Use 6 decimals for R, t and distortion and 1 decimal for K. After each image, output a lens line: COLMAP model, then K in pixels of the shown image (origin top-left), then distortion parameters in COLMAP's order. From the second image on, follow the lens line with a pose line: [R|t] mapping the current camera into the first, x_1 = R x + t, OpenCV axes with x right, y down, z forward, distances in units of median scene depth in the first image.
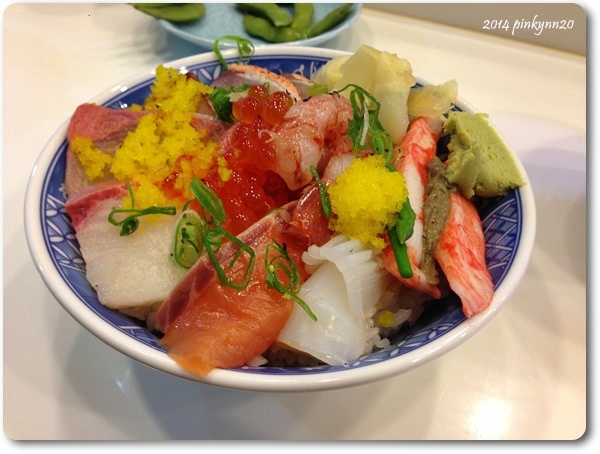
lens RADIAL K [[511.6, 0, 300.0], [0, 511.6, 227.0], [0, 0, 1]] dist [0.006556, 0.005094]
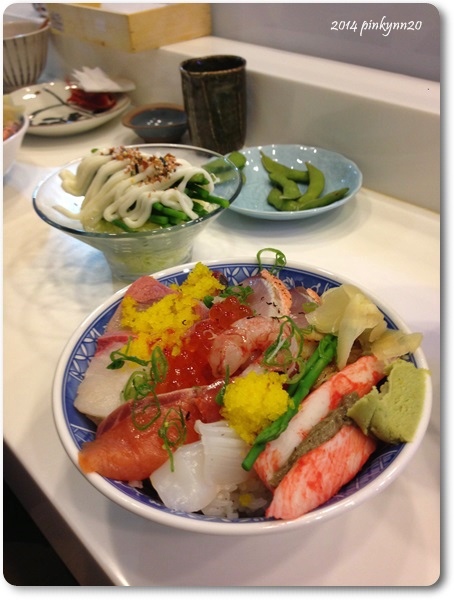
lens RADIAL K [[511.6, 0, 227.0], [0, 511.6, 300.0], [0, 0, 1]] dist [0.006556, 0.005094]
pose [[0.854302, 0.262733, -0.448486, 0.545880], [-0.330672, 0.940437, -0.078954, -0.162106], [0.401030, 0.215752, 0.890296, -0.236768]]
